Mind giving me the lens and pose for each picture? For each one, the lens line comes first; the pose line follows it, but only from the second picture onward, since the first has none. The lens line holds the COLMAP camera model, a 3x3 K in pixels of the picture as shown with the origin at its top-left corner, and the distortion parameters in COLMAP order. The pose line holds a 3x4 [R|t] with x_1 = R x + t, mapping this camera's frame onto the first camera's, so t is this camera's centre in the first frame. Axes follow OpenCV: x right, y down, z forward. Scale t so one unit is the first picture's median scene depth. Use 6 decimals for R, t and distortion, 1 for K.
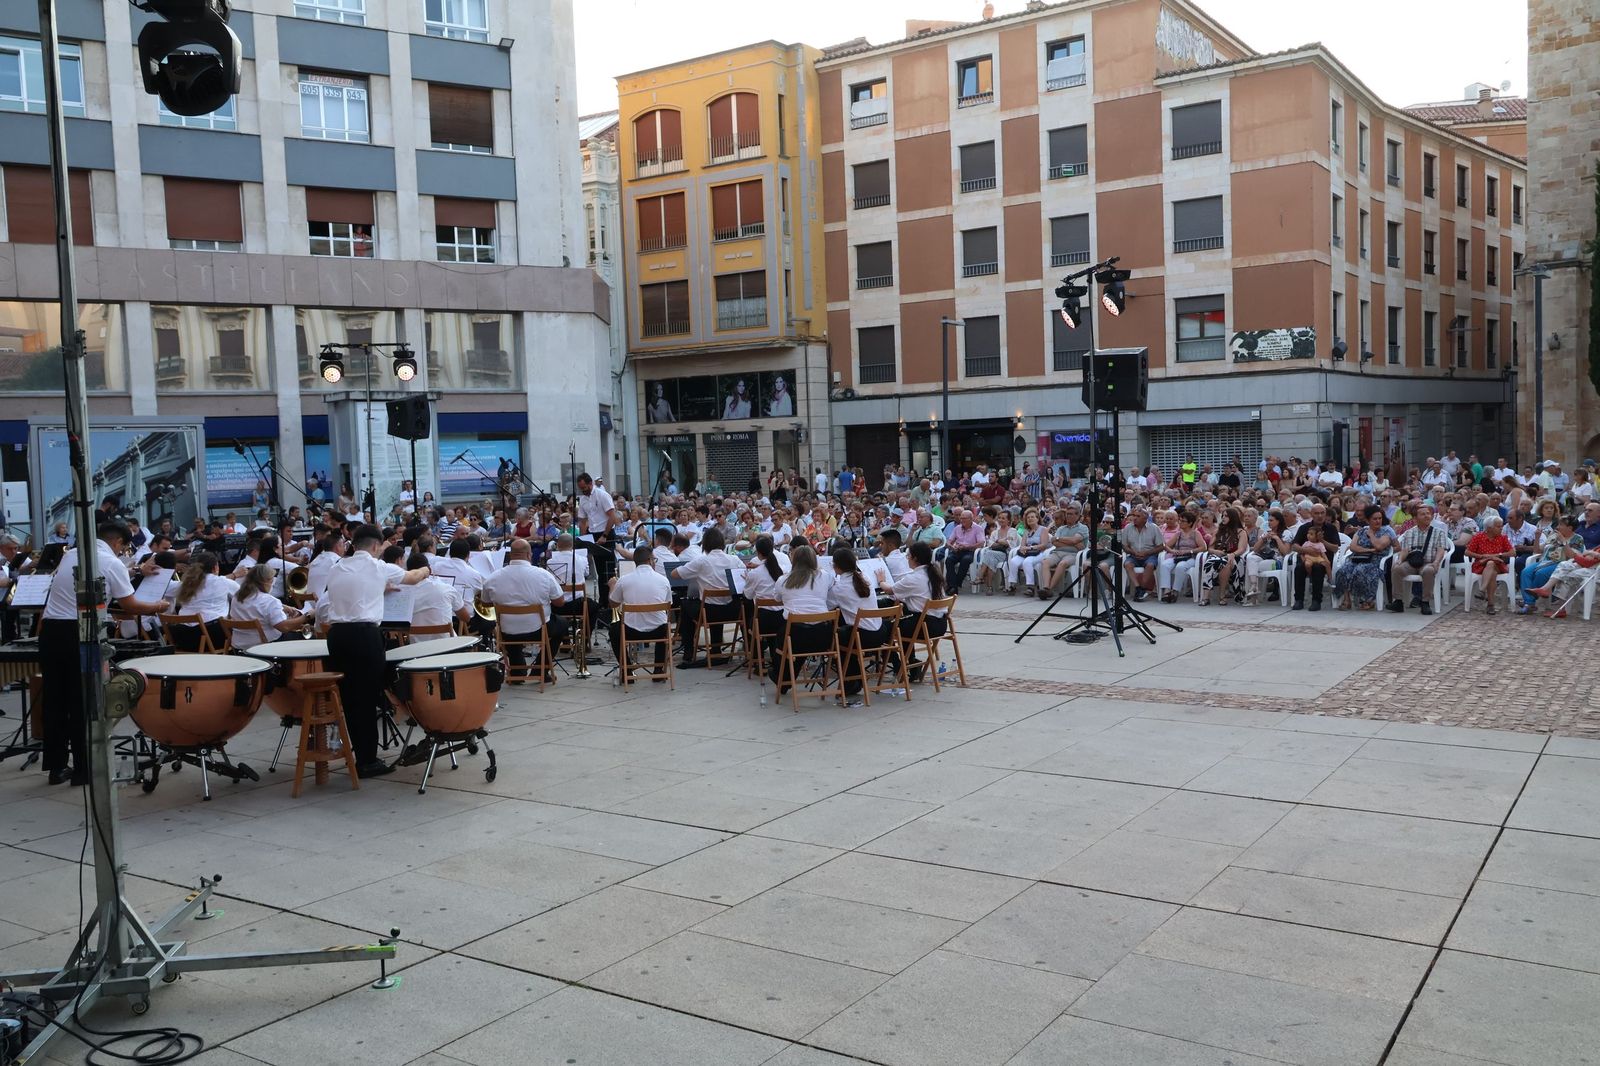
lens RADIAL K [[1357.5, 0, 799.3], [0, 1357.5, 542.9], [0, 0, 1]] dist [0.010466, -0.003350]
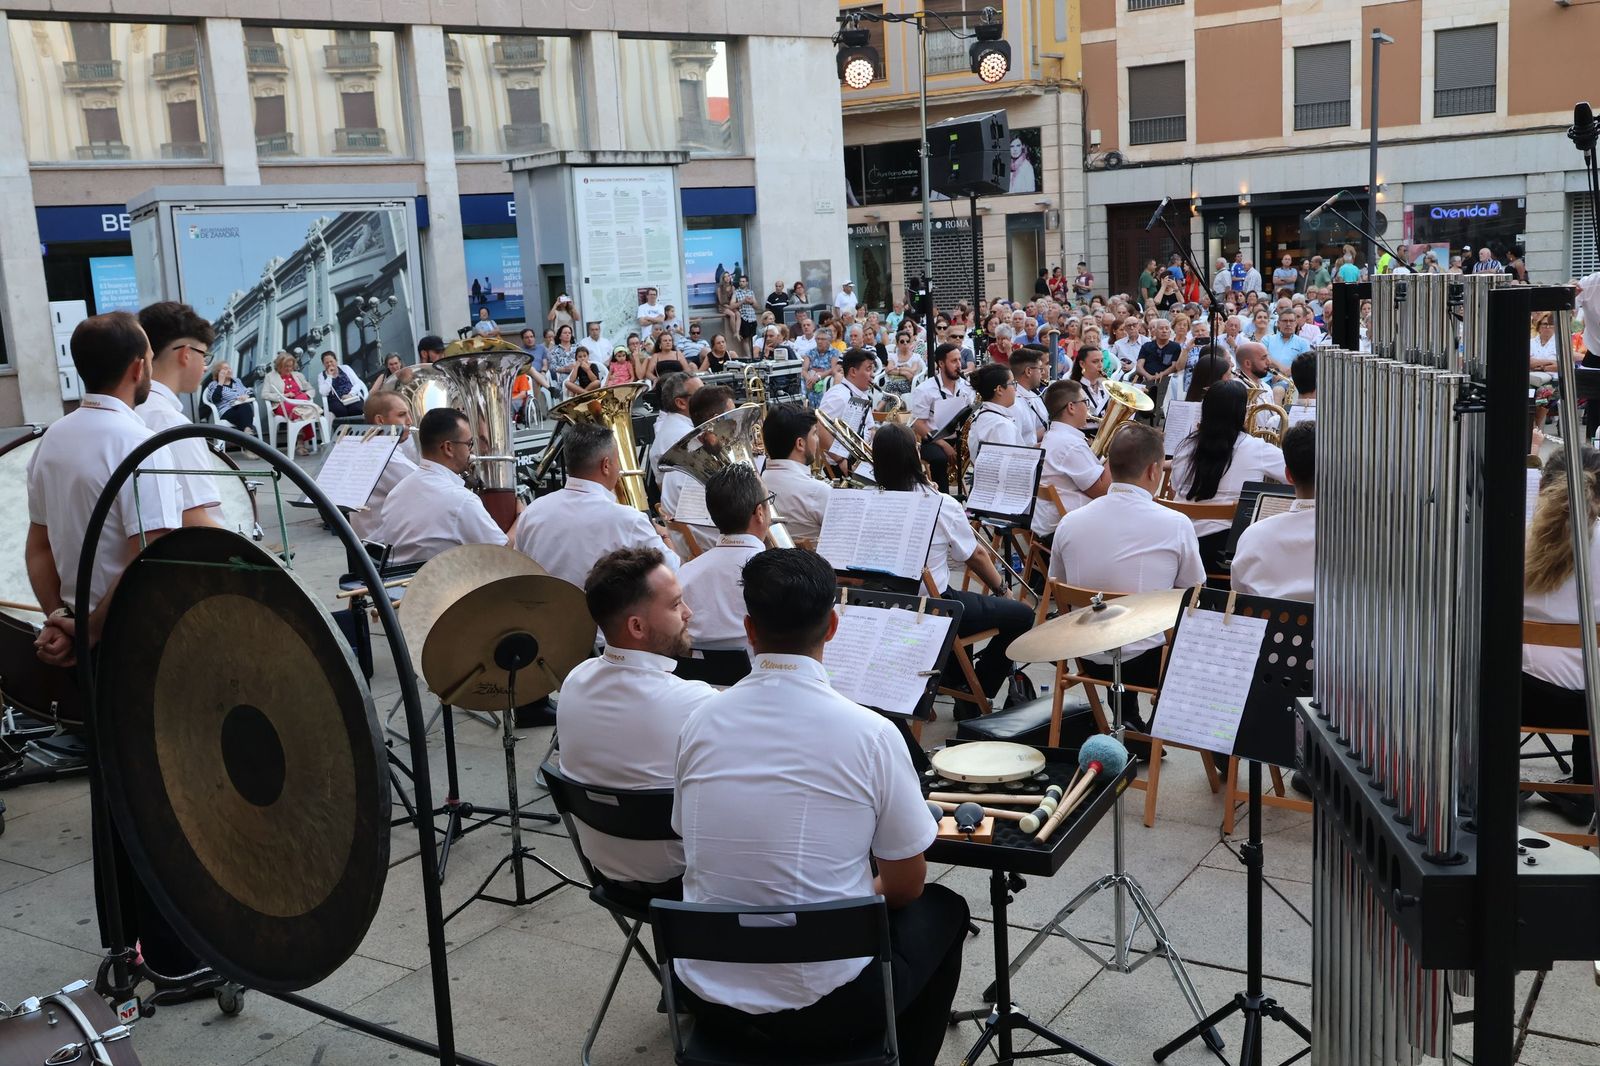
lens RADIAL K [[1578.7, 0, 797.7], [0, 1578.7, 530.2], [0, 0, 1]] dist [0.017441, 0.000000]
pose [[0.999619, -0.023477, 0.014483, -0.163537], [0.021865, 0.994448, 0.102930, -0.003991], [-0.016820, -0.102574, 0.994583, 0.154048]]
